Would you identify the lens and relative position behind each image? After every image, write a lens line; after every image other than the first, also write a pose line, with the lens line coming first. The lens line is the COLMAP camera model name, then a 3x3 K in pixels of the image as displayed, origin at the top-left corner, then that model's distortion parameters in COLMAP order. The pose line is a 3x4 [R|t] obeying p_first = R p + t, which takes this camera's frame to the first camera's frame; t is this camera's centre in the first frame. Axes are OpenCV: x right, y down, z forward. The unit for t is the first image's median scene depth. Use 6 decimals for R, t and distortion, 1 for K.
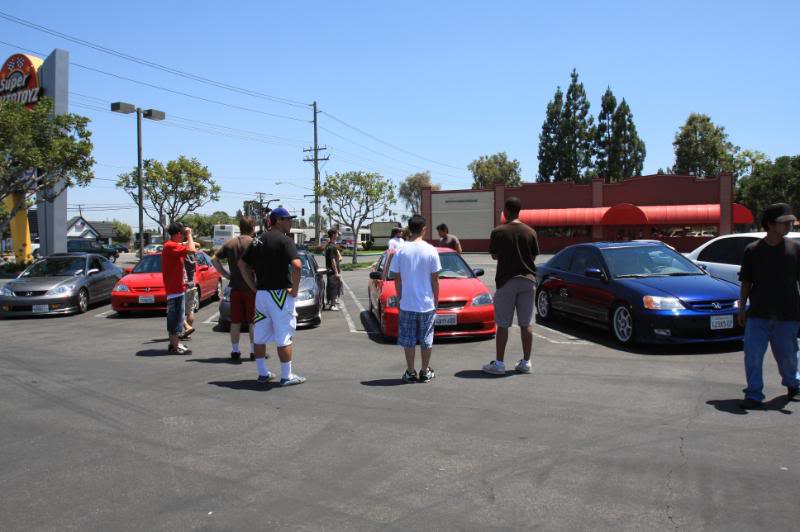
lens RADIAL K [[619.0, 0, 400.0], [0, 619.0, 266.0], [0, 0, 1]] dist [-0.054636, -0.000435]
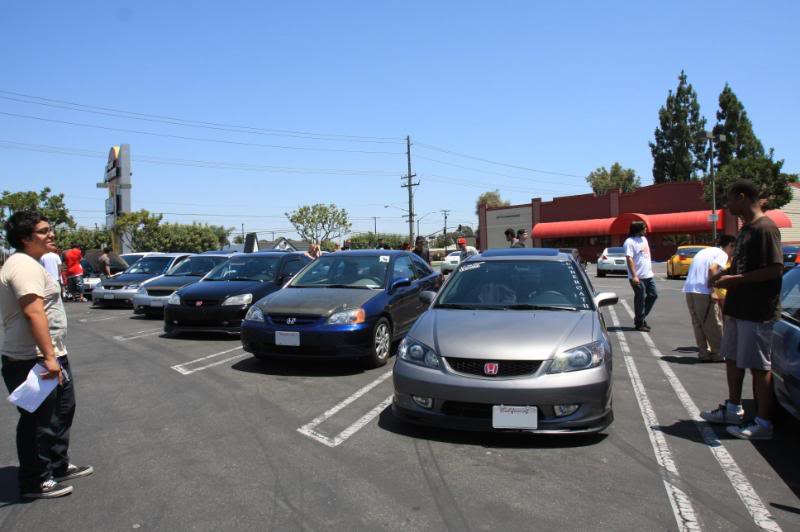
lens RADIAL K [[619.0, 0, 400.0], [0, 619.0, 266.0], [0, 0, 1]] dist [-0.054636, -0.000435]
pose [[0.891541, -0.007943, -0.452871, 0.319378], [-0.000584, 0.999825, -0.018686, 0.002669], [0.452940, 0.016924, 0.891380, -0.045268]]
